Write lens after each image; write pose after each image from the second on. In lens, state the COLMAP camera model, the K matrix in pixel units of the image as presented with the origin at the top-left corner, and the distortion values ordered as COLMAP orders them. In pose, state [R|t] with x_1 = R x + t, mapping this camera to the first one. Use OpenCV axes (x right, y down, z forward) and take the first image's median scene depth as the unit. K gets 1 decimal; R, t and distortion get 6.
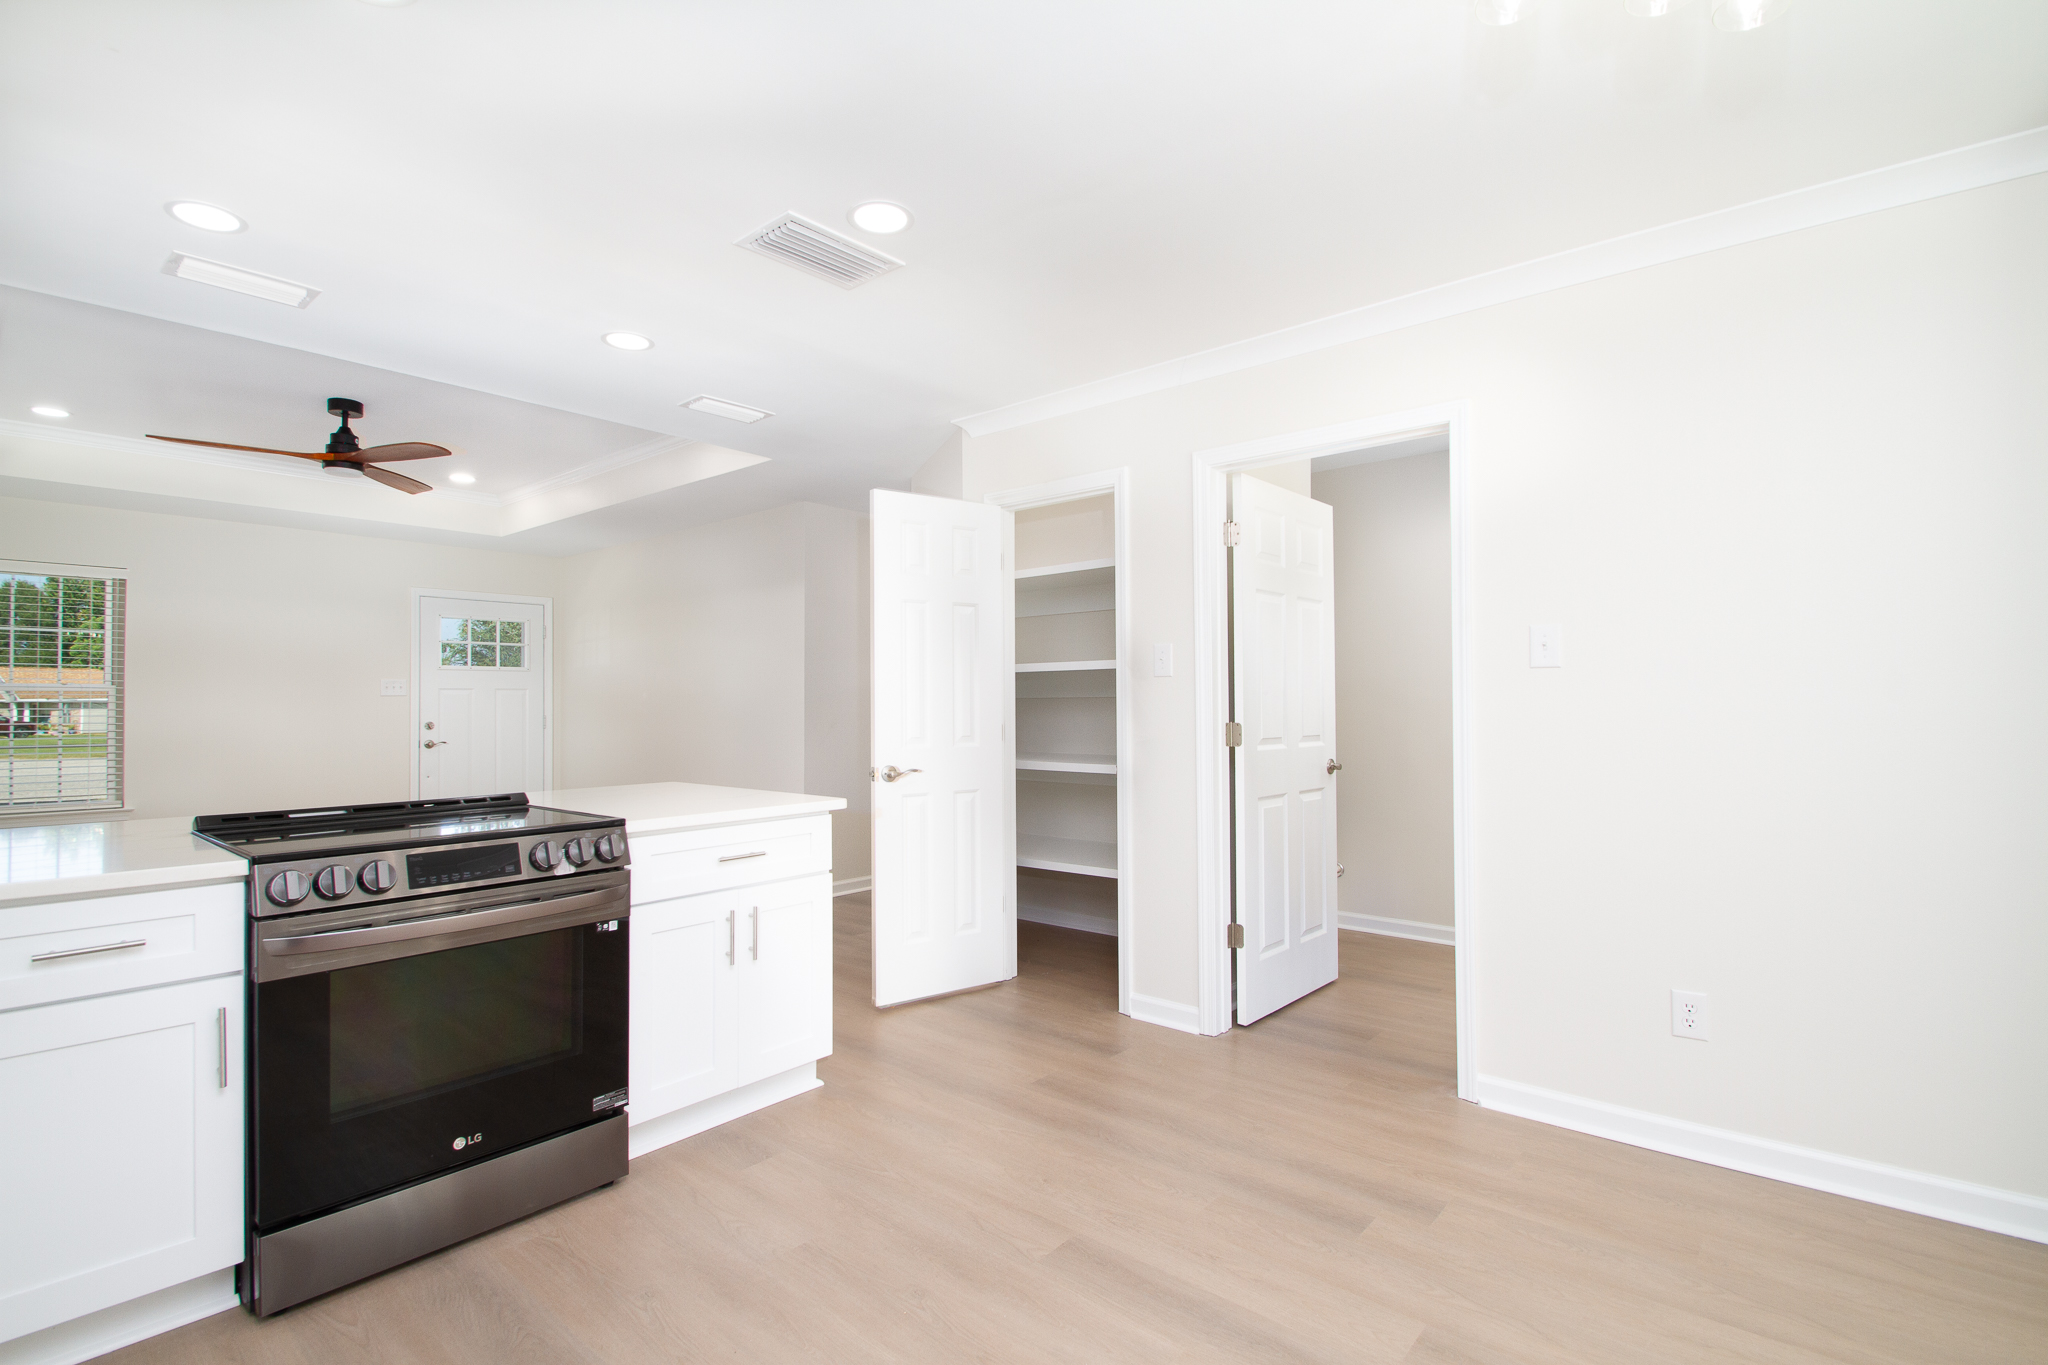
lens RADIAL K [[917.0, 0, 1024.0], [0, 917.0, 682.5], [0, 0, 1]] dist [-0.002990, -0.000325]
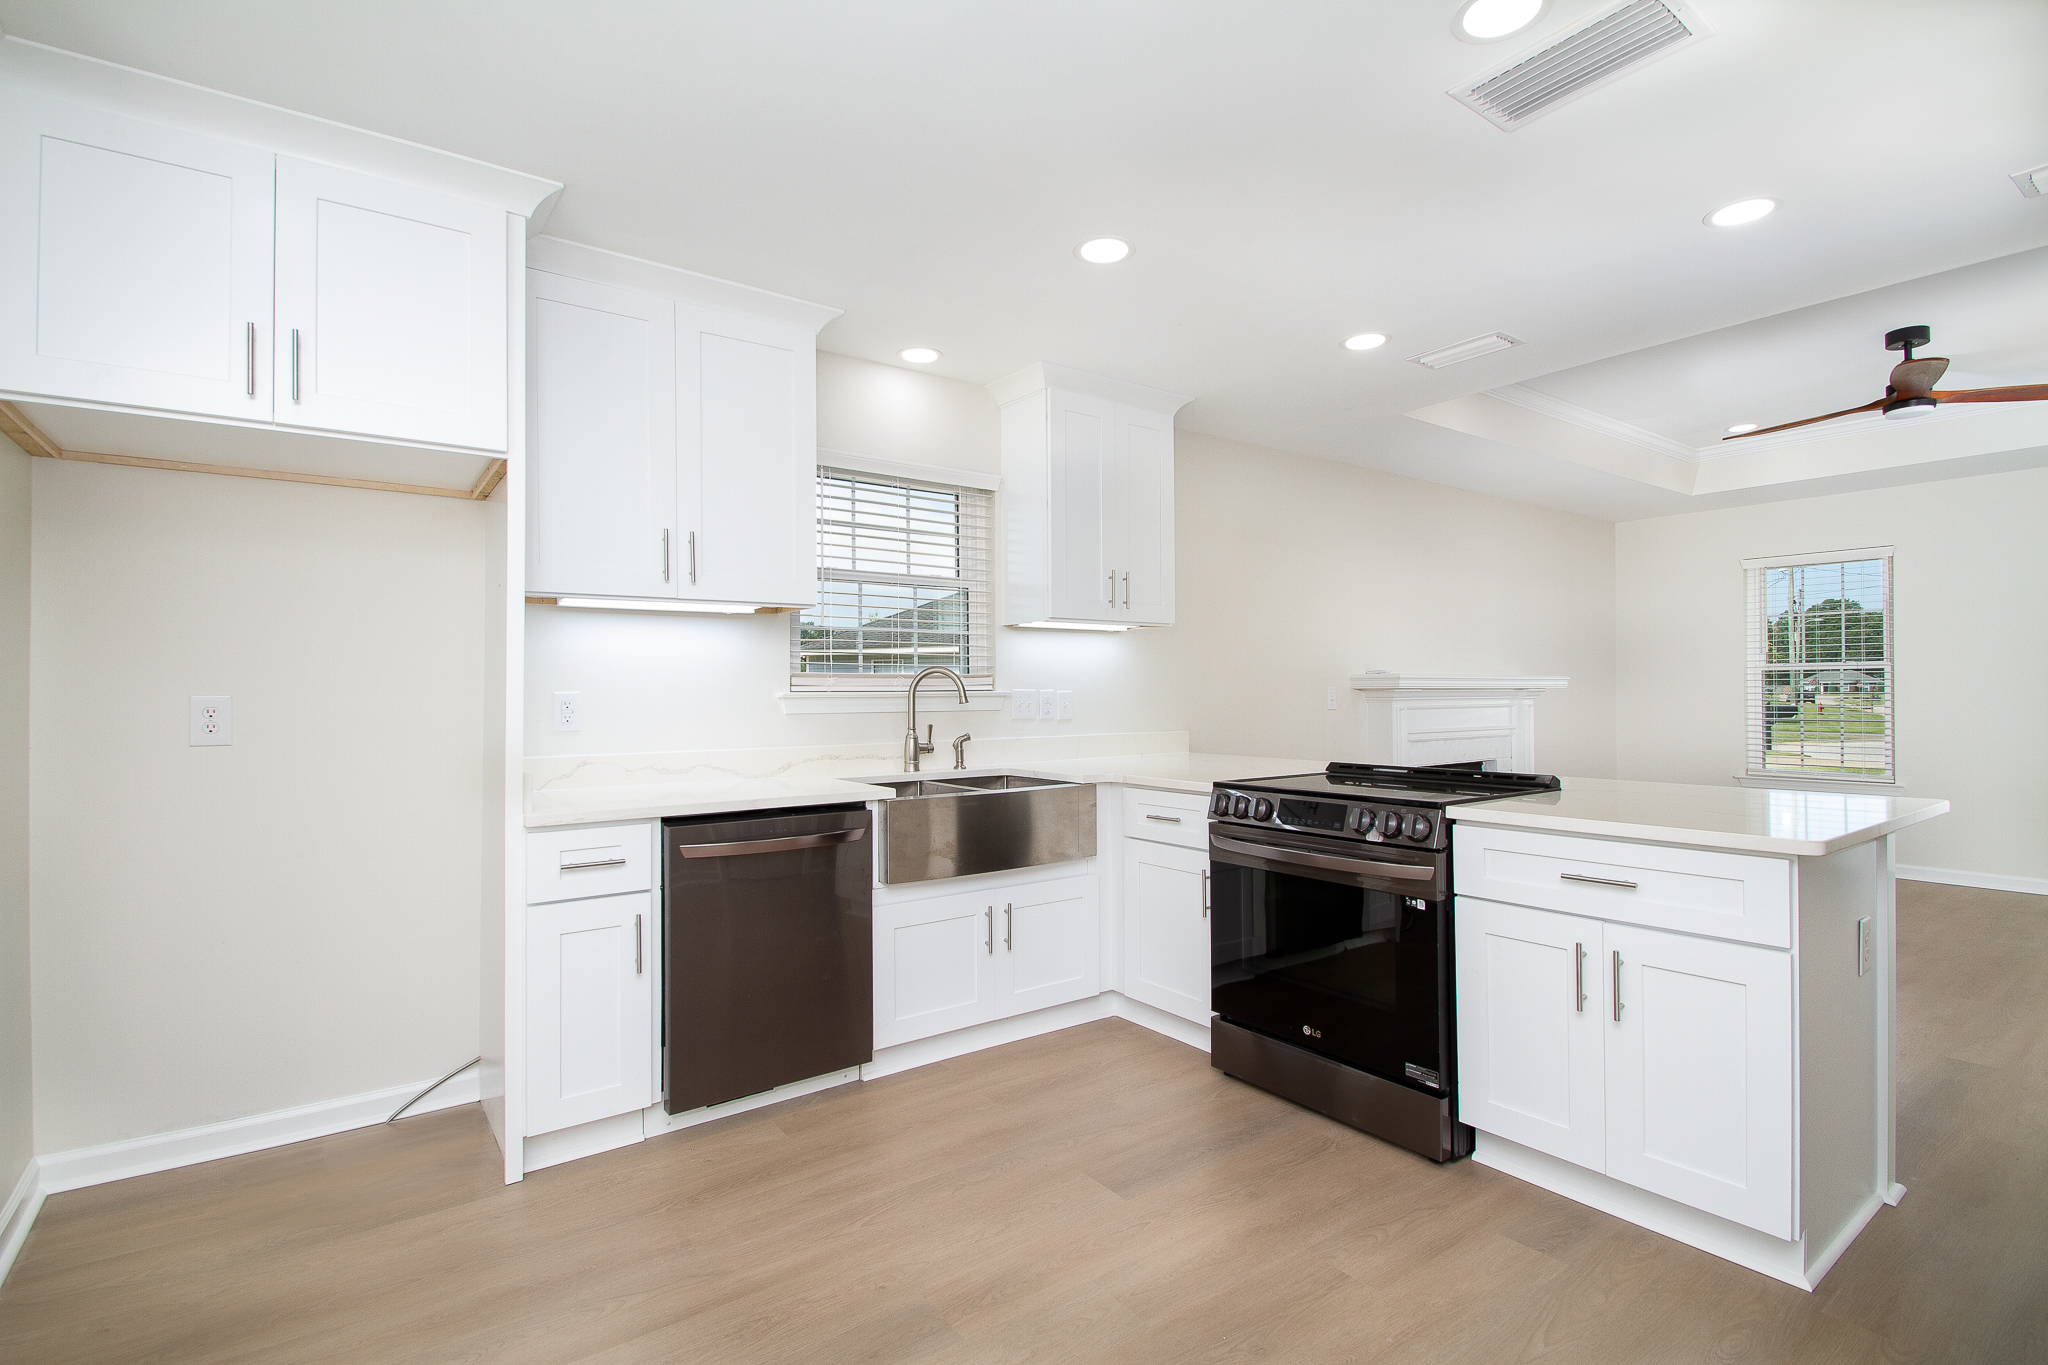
lens RADIAL K [[969.1, 0, 1024.0], [0, 969.1, 682.5], [0, 0, 1]] dist [0.001385, -0.000175]
pose [[-0.201628, 0.001270, -0.979461, 0.698809], [0.027308, 0.999618, -0.004325, 0.010512], [0.979082, -0.027619, -0.201585, 0.792709]]
